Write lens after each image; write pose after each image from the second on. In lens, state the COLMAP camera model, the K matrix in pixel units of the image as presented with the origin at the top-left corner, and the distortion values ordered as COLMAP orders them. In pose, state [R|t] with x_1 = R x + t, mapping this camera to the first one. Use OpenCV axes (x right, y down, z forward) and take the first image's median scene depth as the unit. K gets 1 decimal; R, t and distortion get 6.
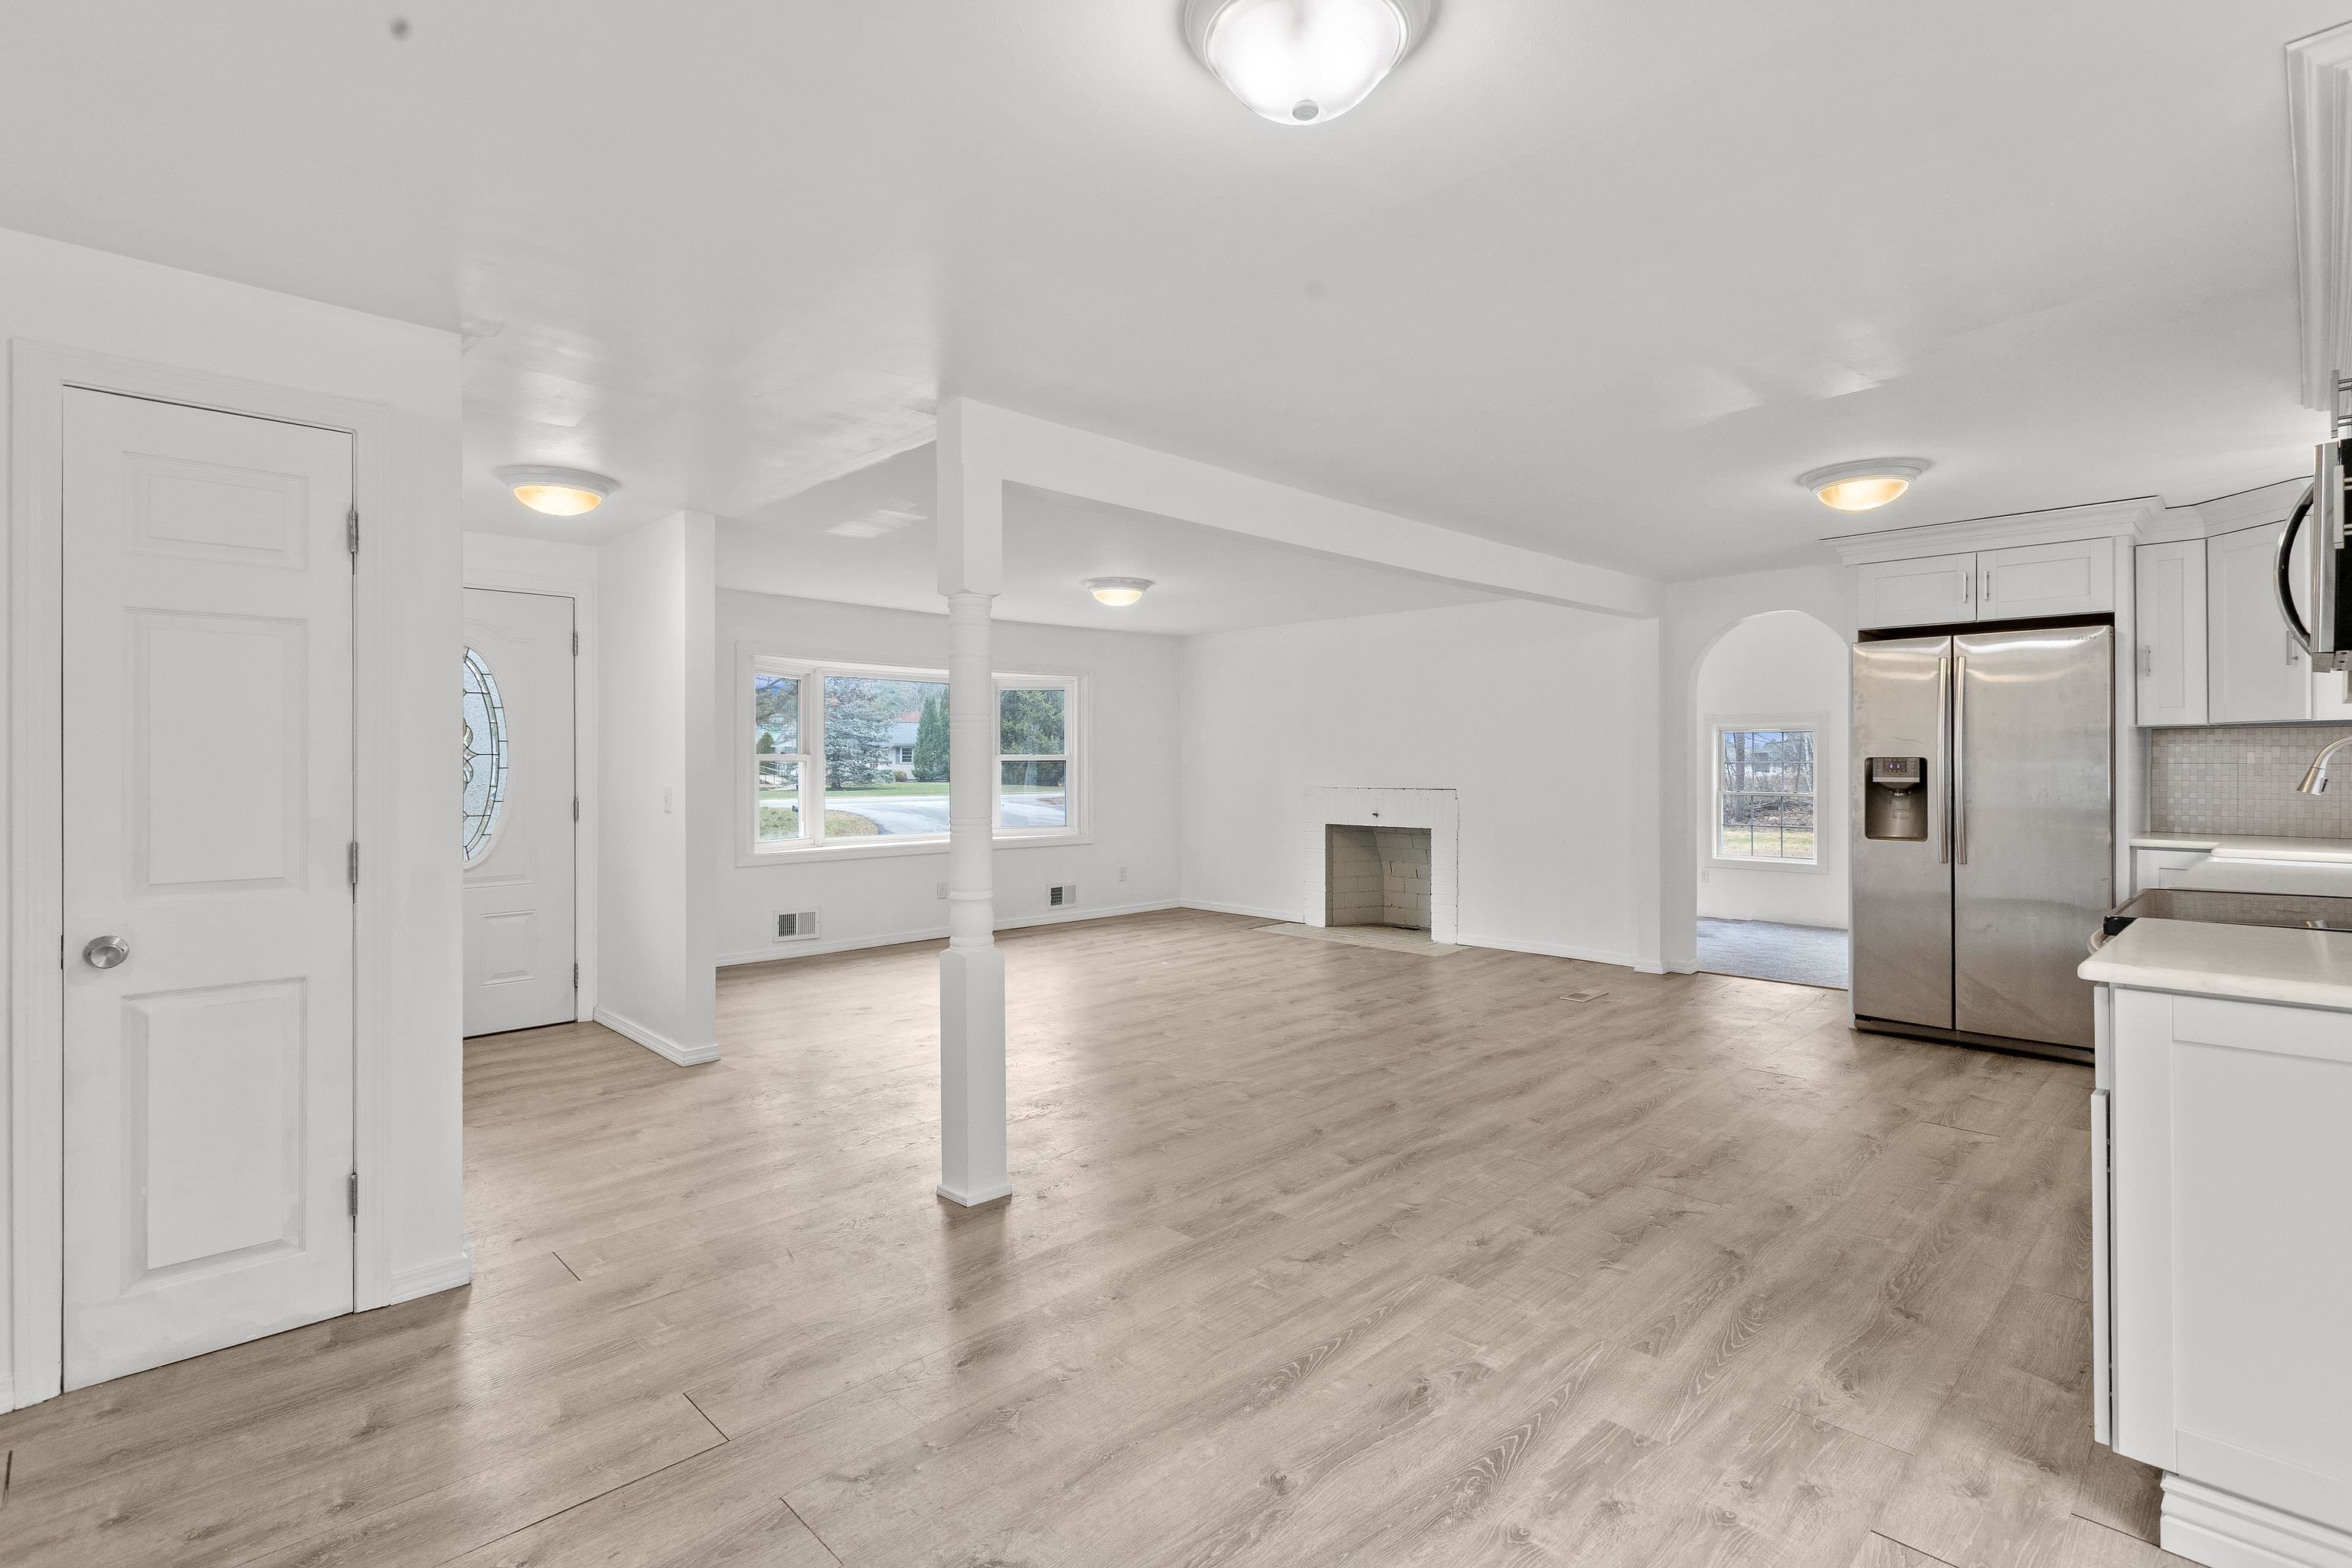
lens RADIAL K [[1110.6, 0, 1185.0], [0, 1110.6, 771.0], [0, 0, 1]] dist [-0.000322, 0.001613]
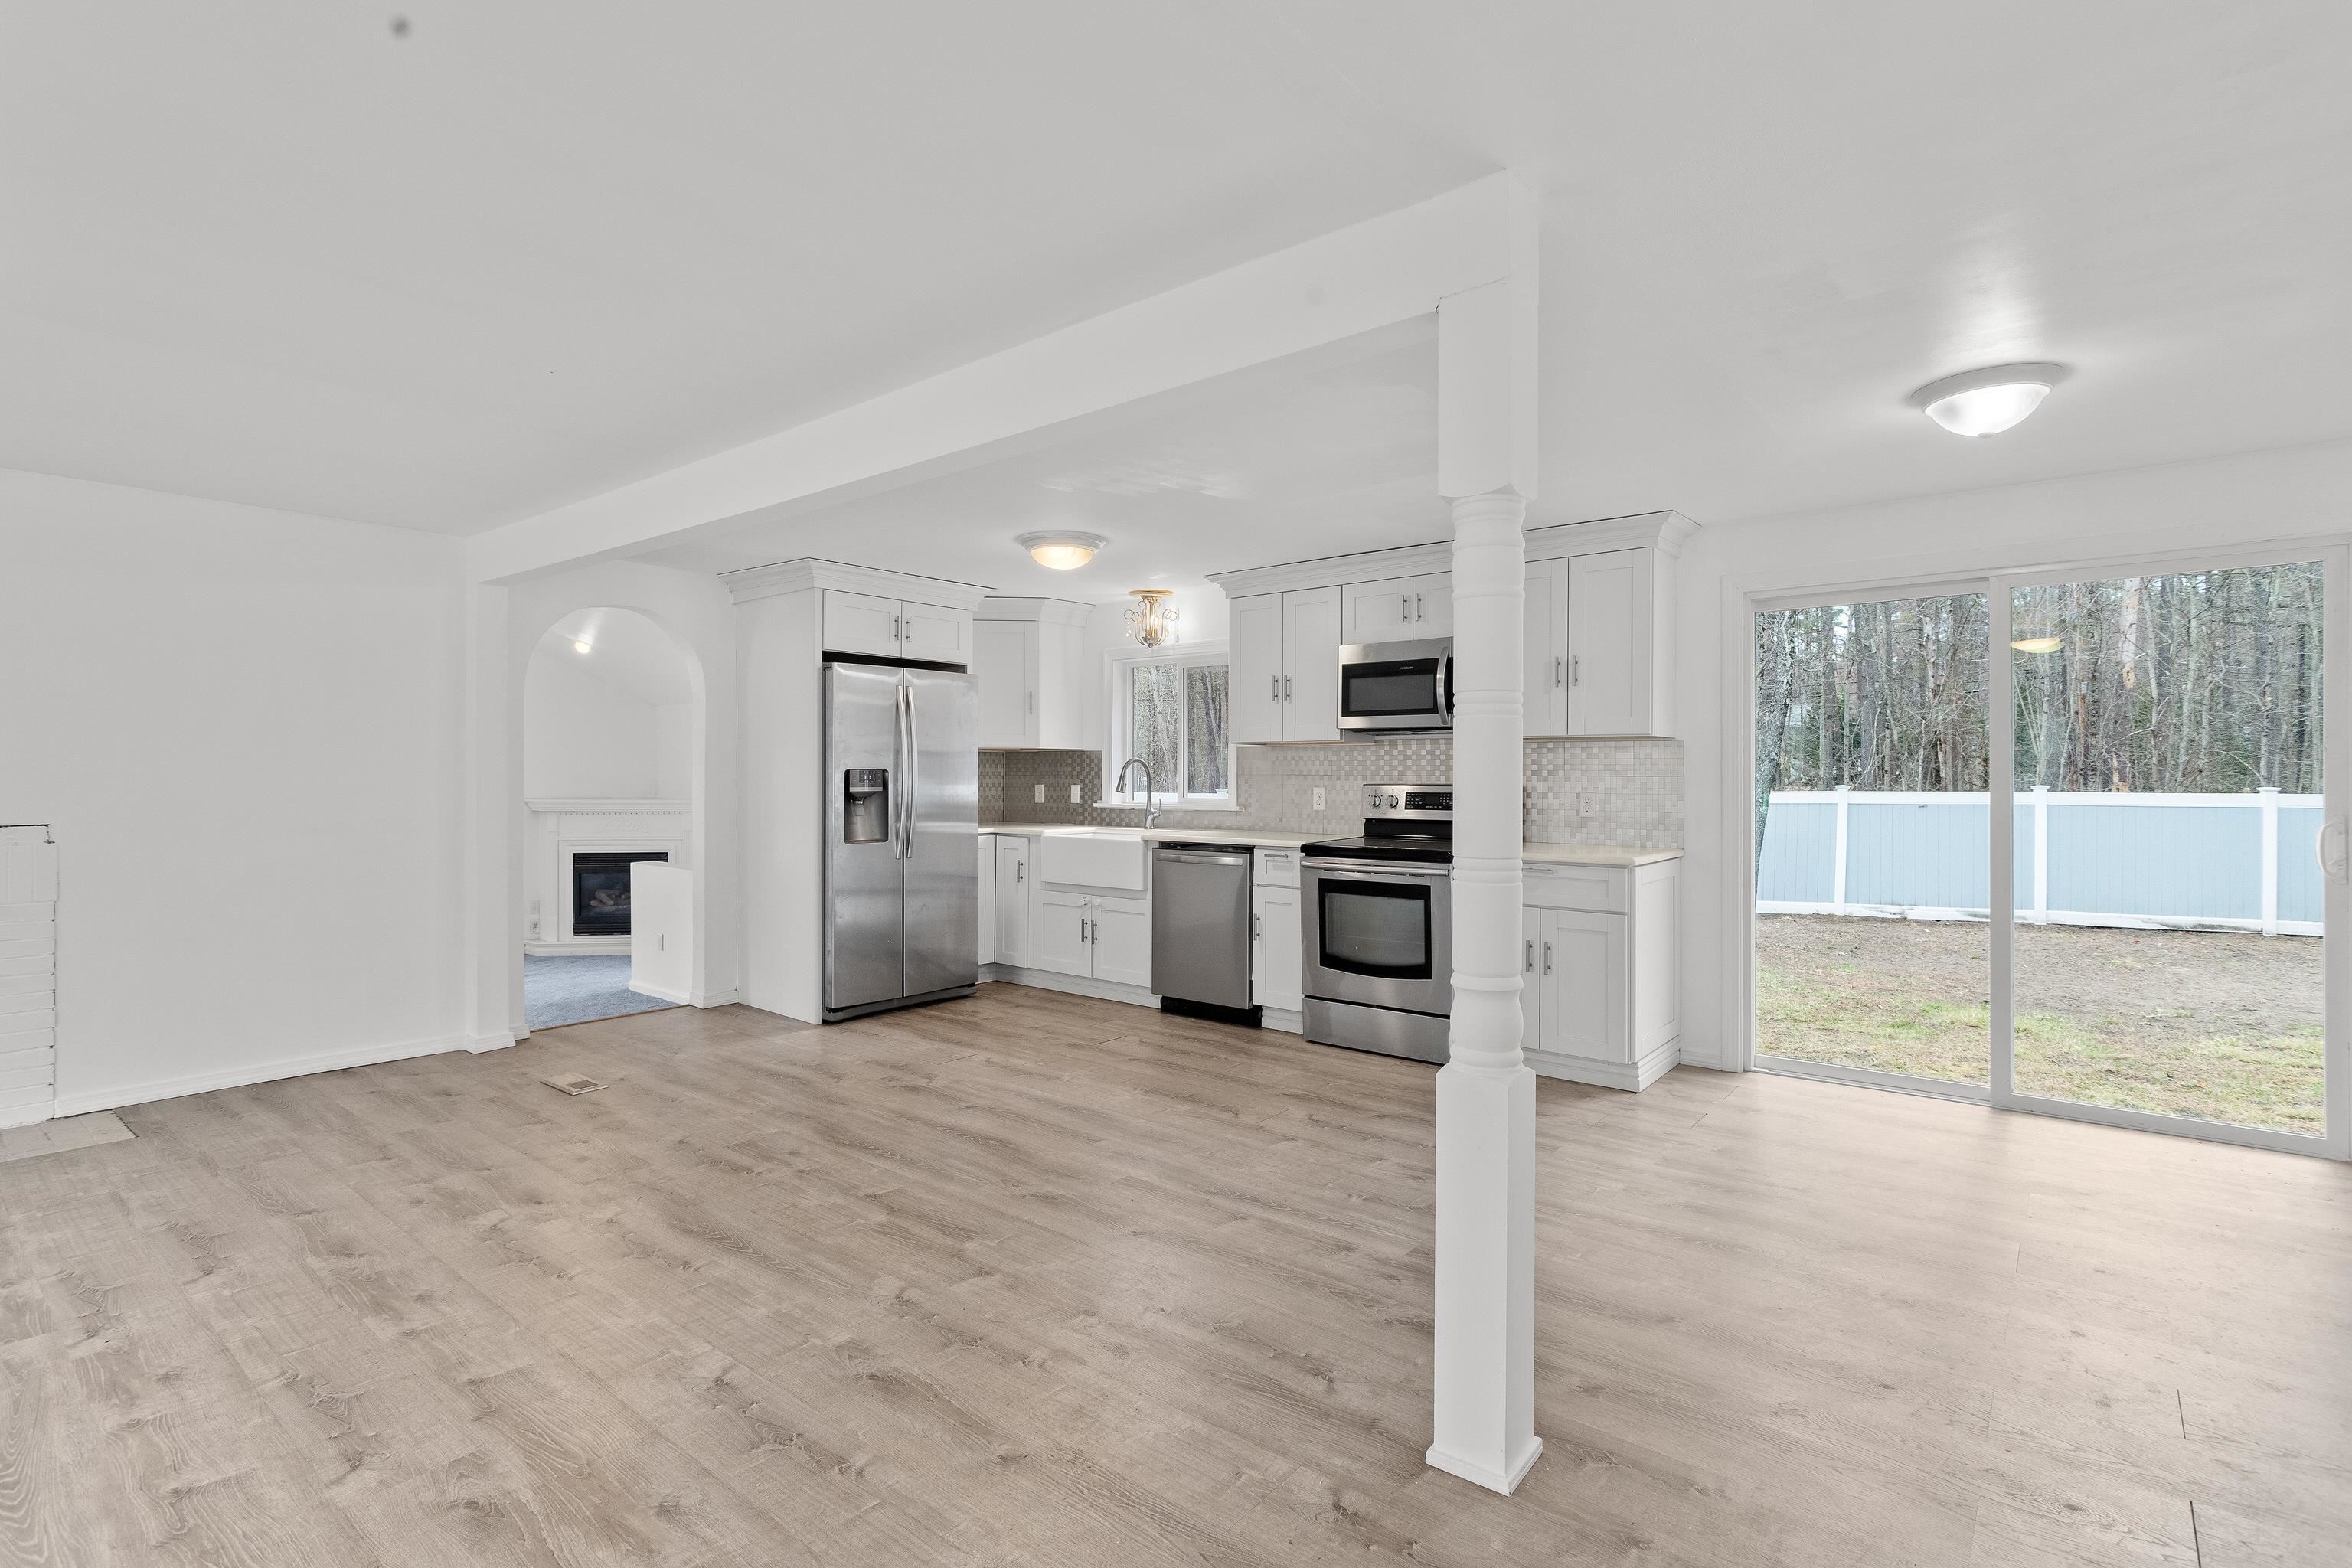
lens RADIAL K [[1110.6, 0, 1190.8], [0, 1110.6, 784.1], [0, 0, 1]] dist [-0.000322, 0.001613]
pose [[-0.111172, -0.006300, 0.993781, -0.538767], [0.008666, 0.999936, 0.007308, -0.002960], [-0.993763, 0.009425, -0.111110, 0.838734]]
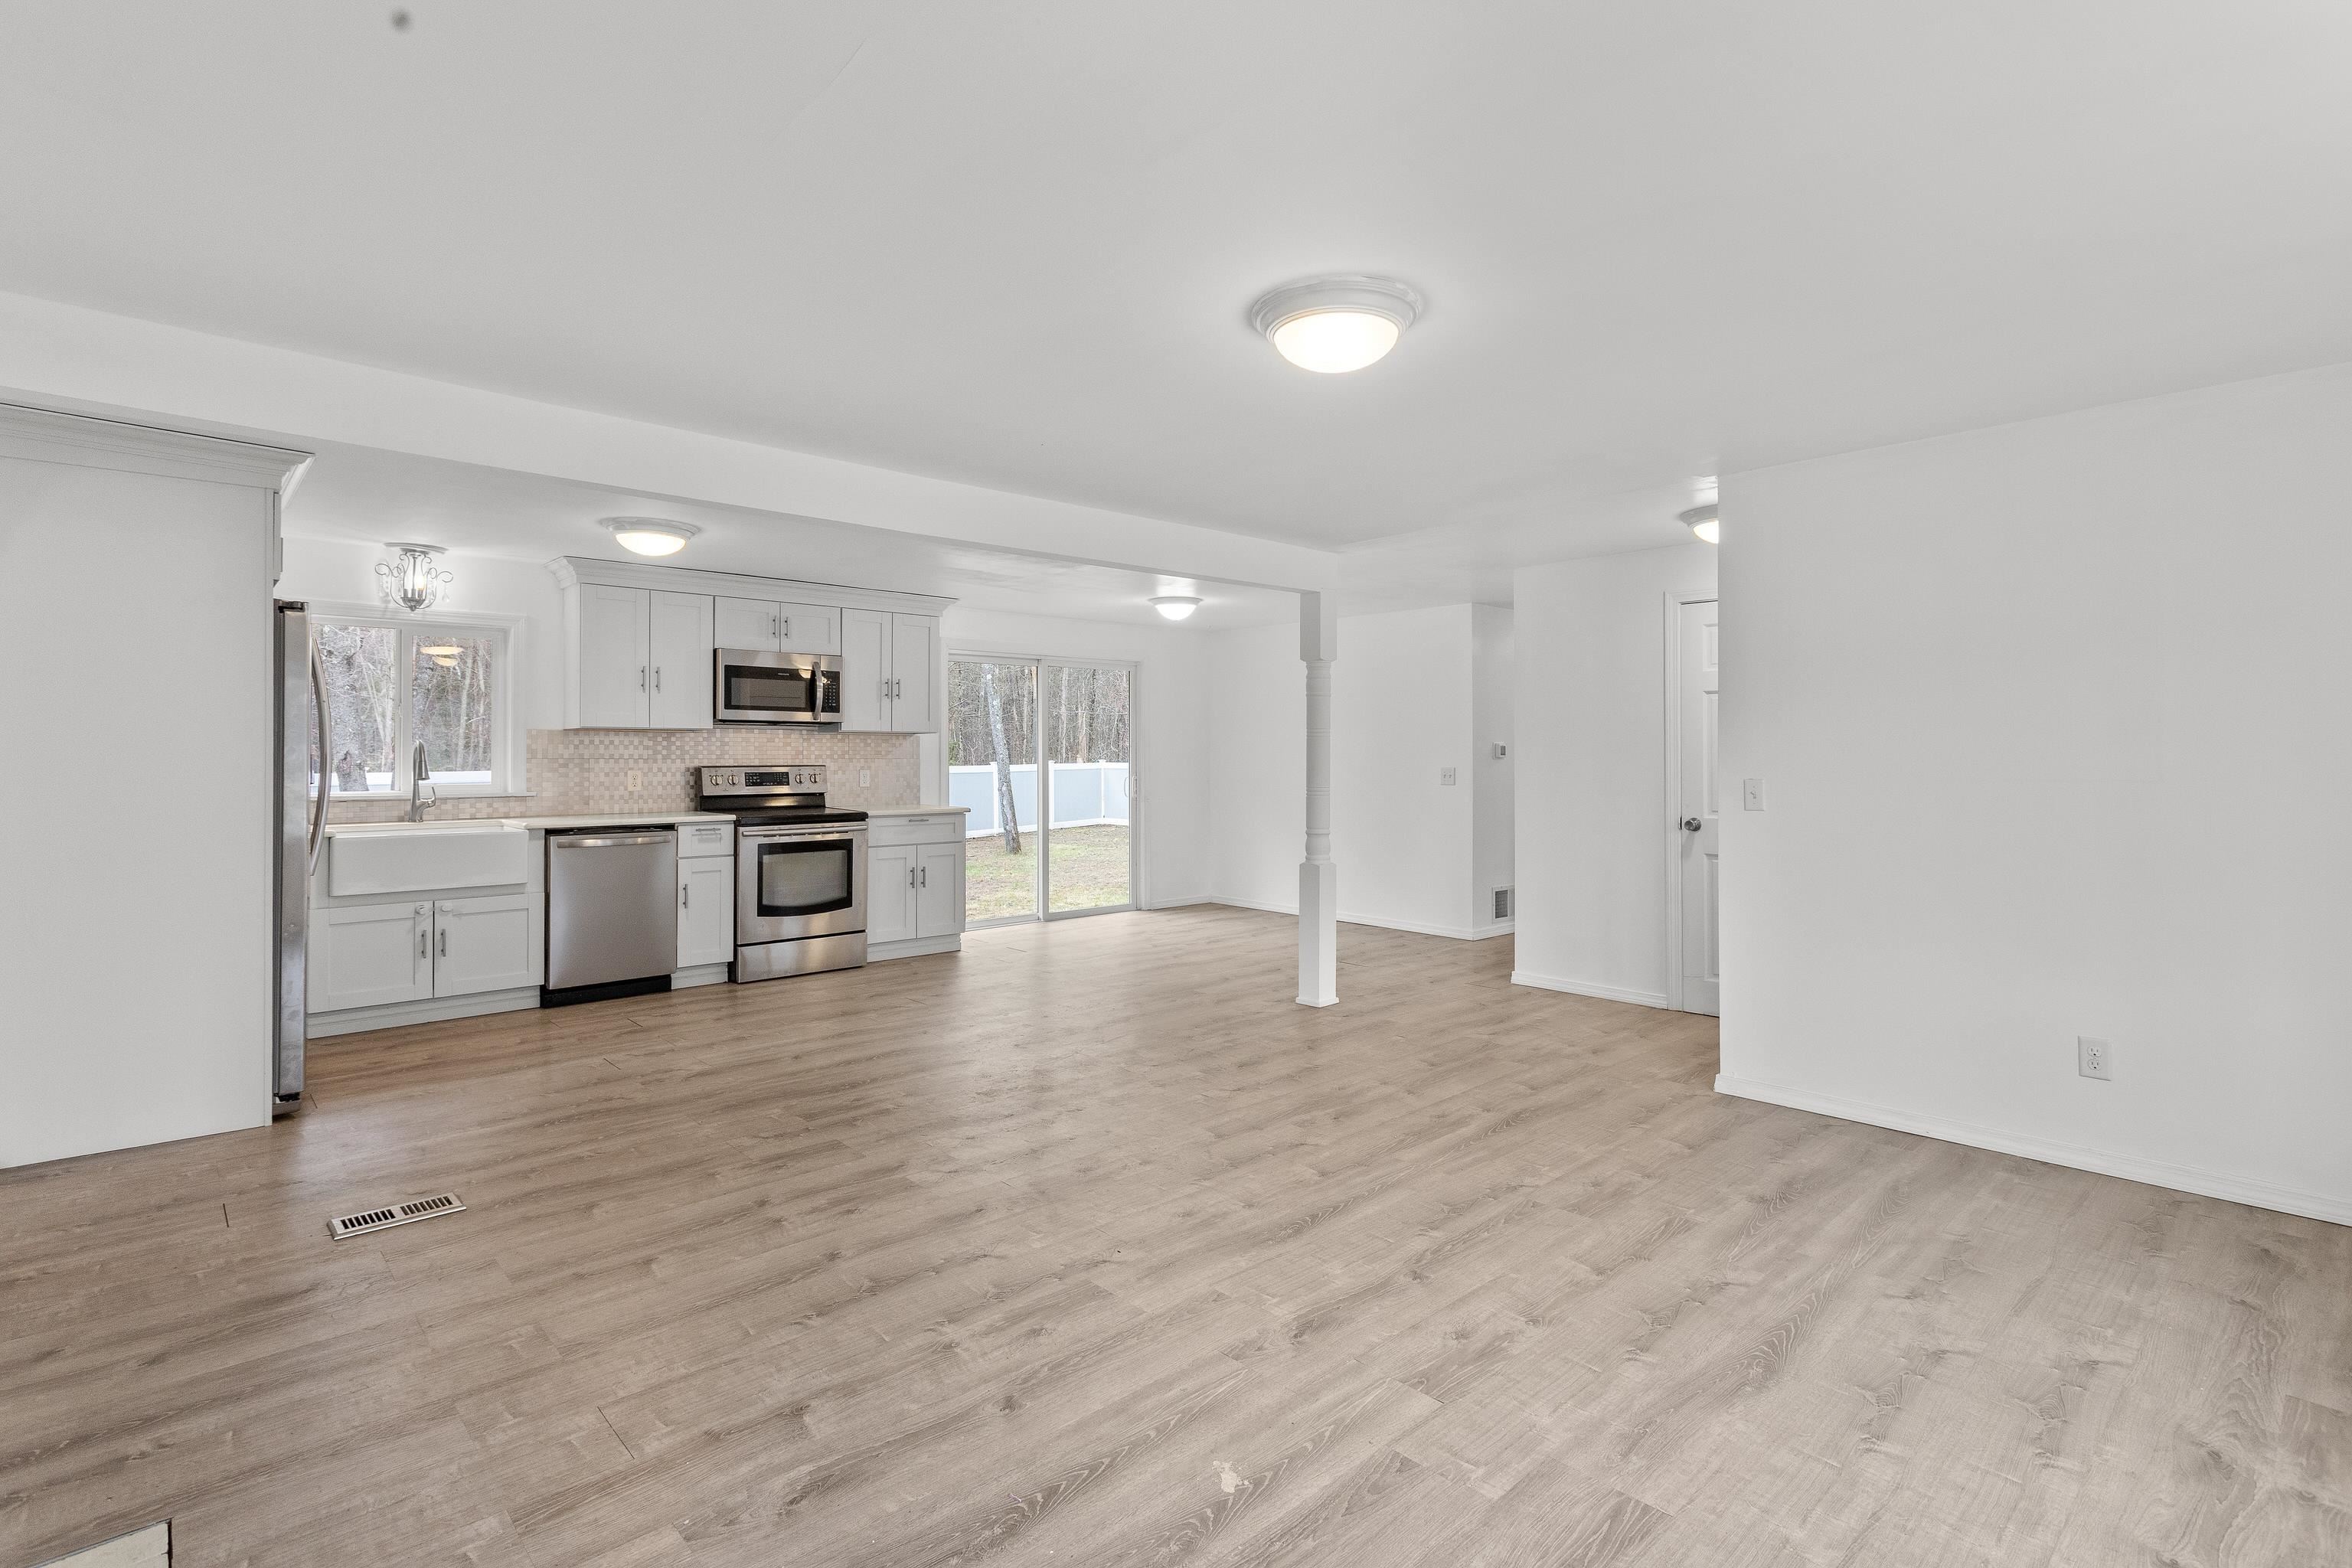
lens RADIAL K [[1110.6, 0, 1184.7], [0, 1110.6, 756.3], [0, 0, 1]] dist [-0.000322, 0.001613]
pose [[-0.999546, 0.002383, 0.030036, -0.023842], [0.002687, 0.999946, 0.010060, -0.017376], [-0.030010, 0.010136, -0.999498, 1.879654]]
